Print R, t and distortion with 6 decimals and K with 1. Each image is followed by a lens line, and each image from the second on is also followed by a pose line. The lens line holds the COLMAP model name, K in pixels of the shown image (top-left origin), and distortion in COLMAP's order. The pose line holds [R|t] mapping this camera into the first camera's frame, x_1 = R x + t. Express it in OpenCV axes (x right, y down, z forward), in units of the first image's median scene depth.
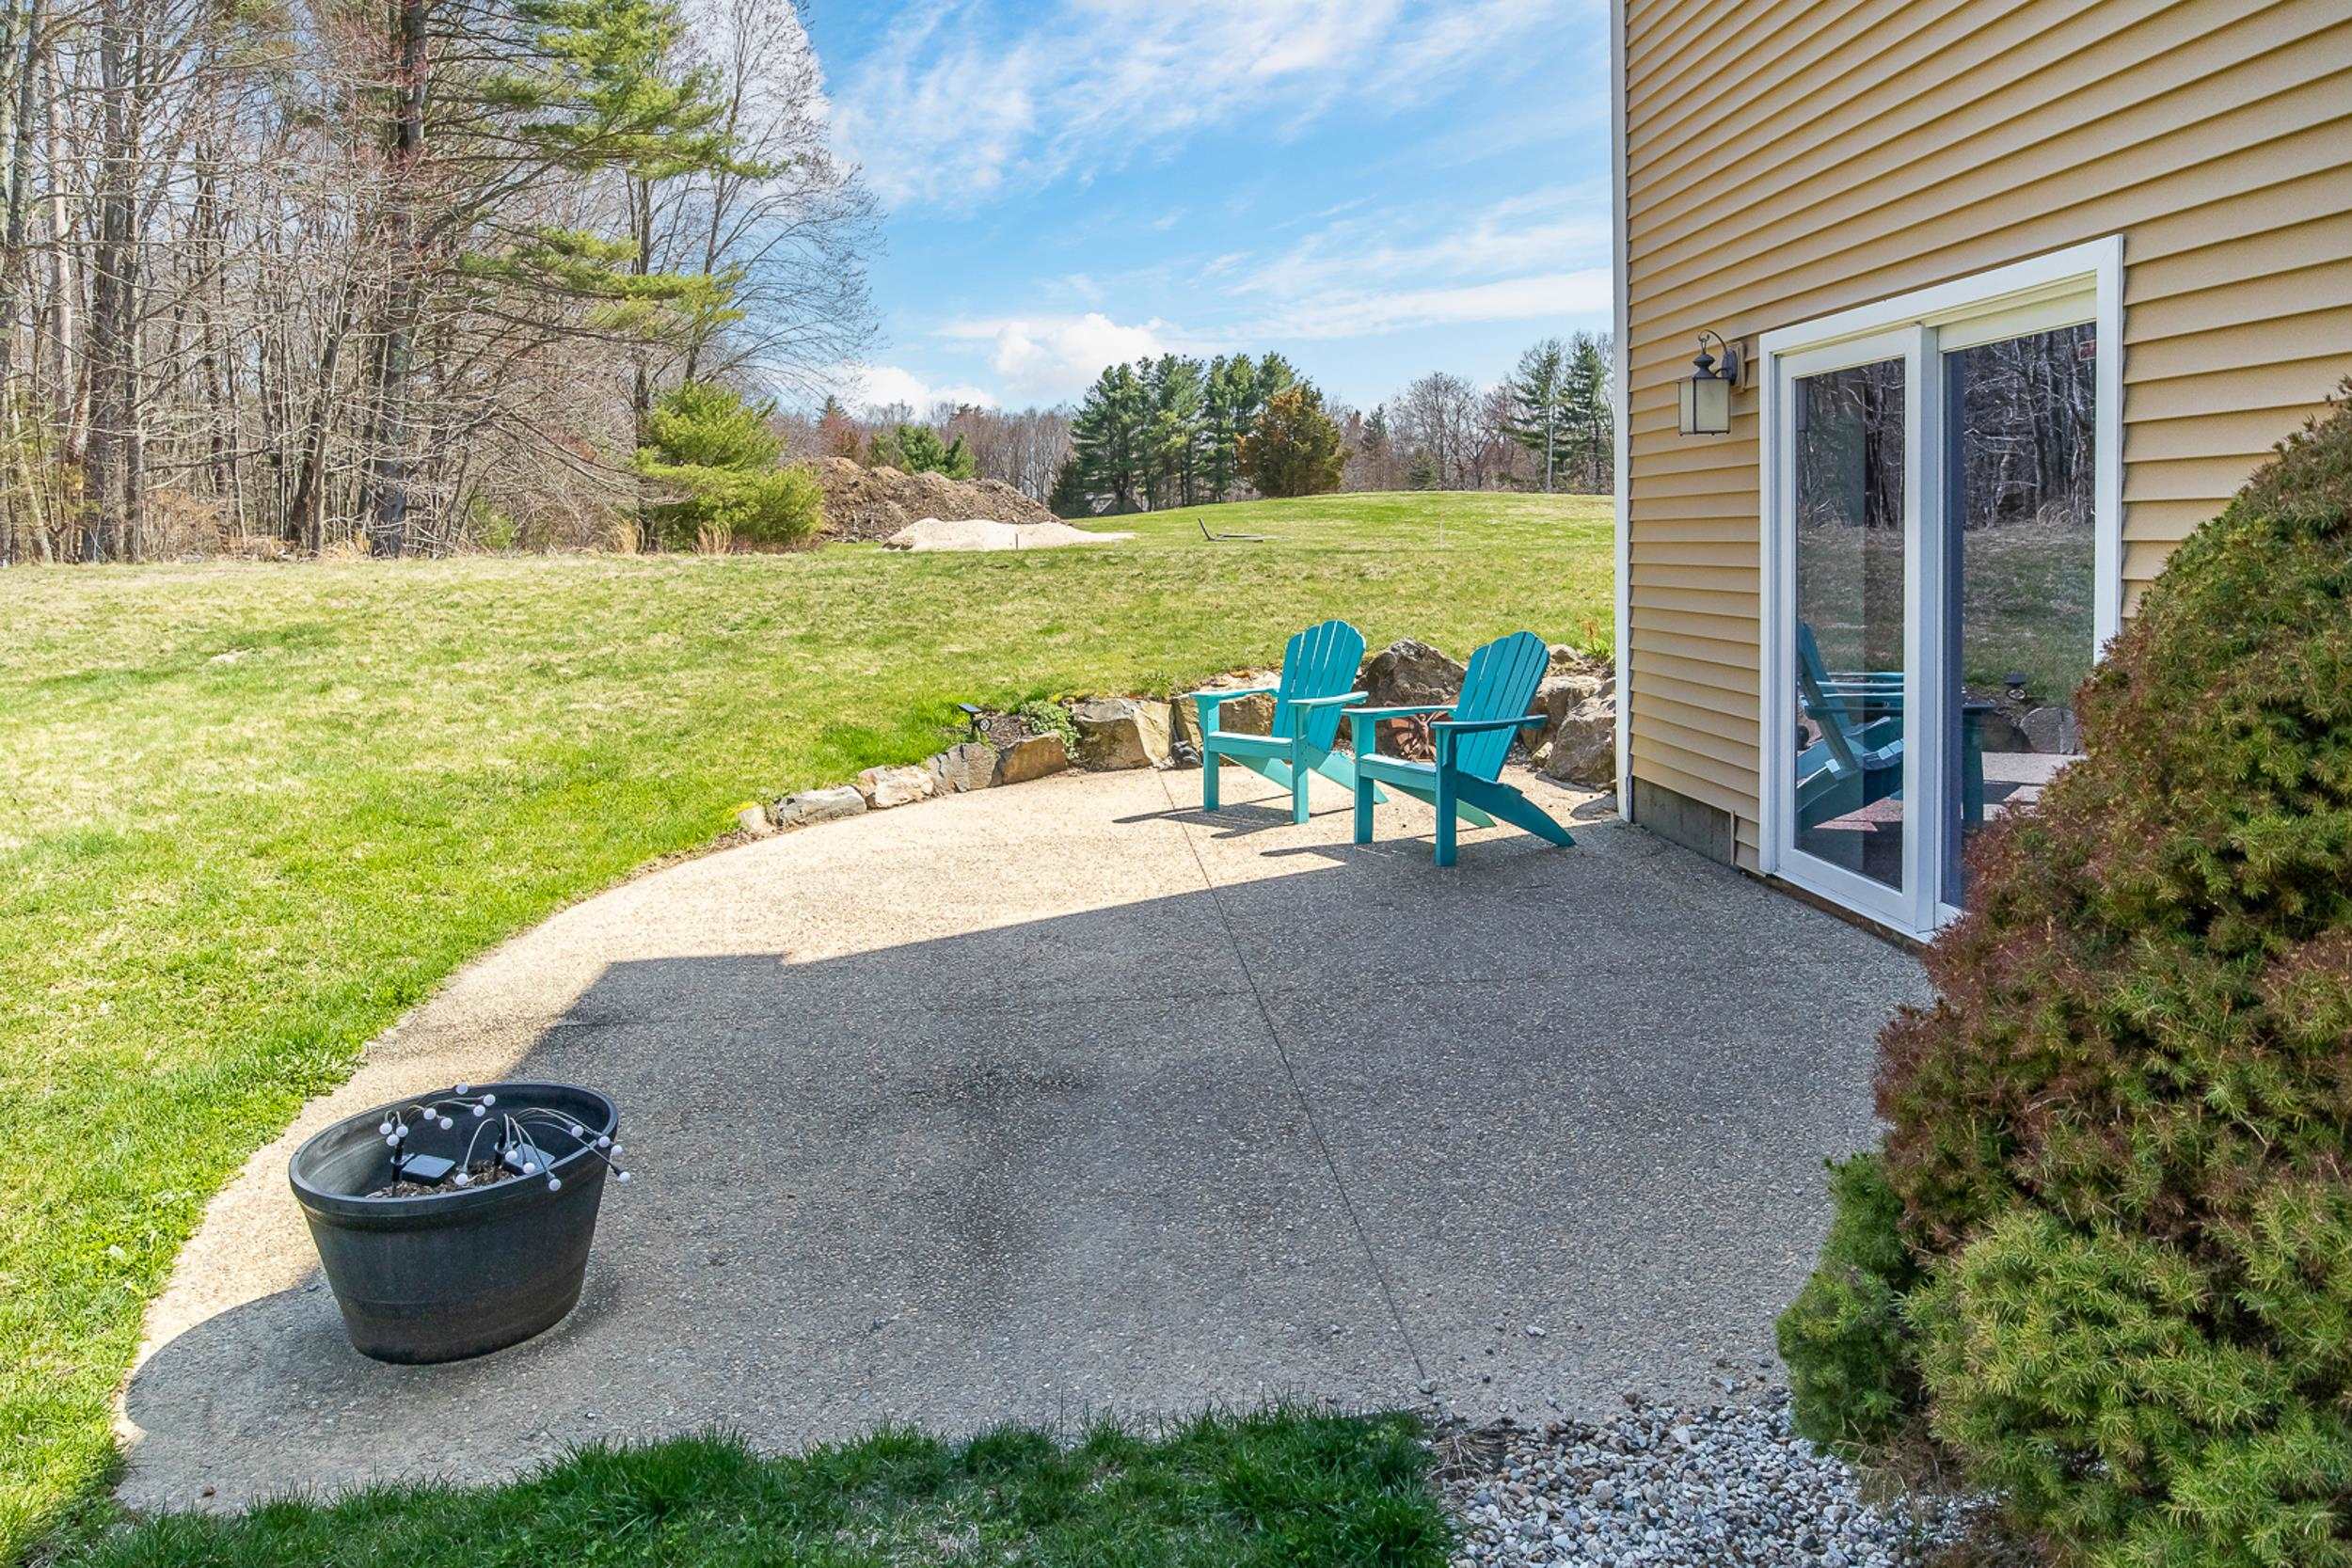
lens RADIAL K [[1435.9, 0, 1176.0], [0, 1435.9, 784.0], [0, 0, 1]] dist [-0.001633, -0.032219]
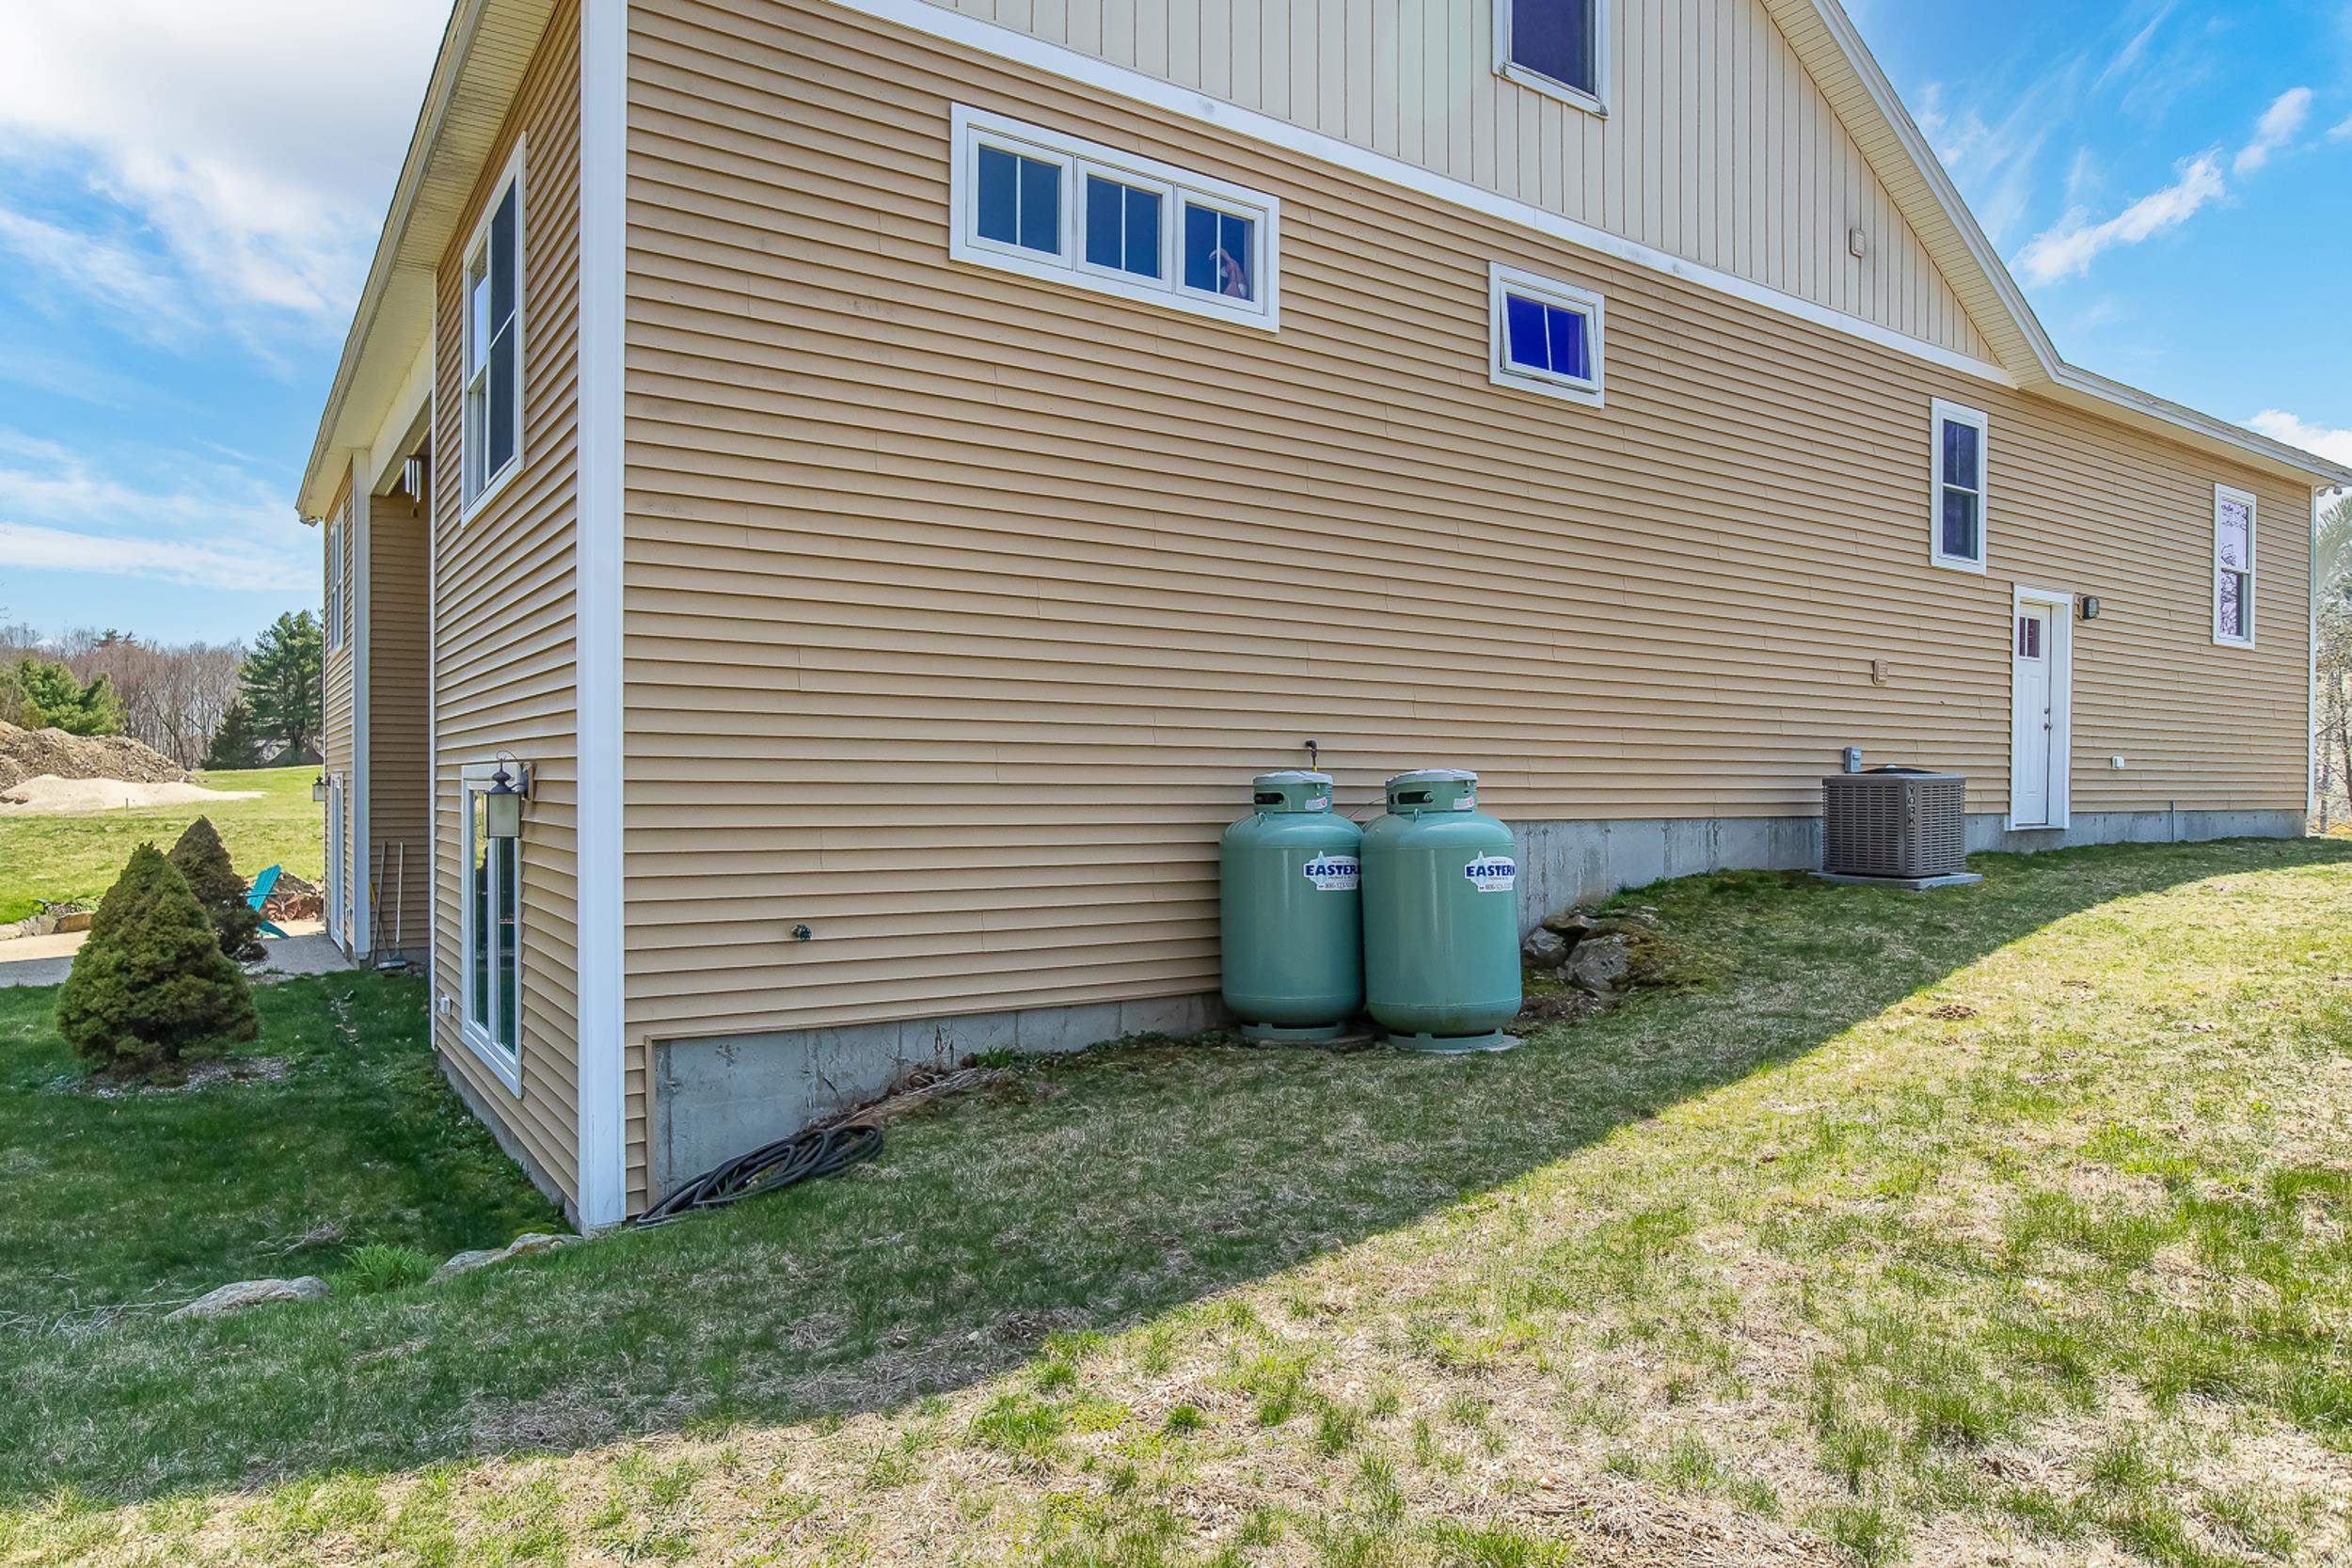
lens RADIAL K [[1435.9, 0, 1176.0], [0, 1435.9, 784.0], [0, 0, 1]] dist [-0.001633, -0.032219]
pose [[0.877902, 0.005484, 0.478808, 0.044863], [0.075377, 0.985885, -0.149497, 0.029809], [-0.472870, 0.167335, 0.865097, -0.226581]]
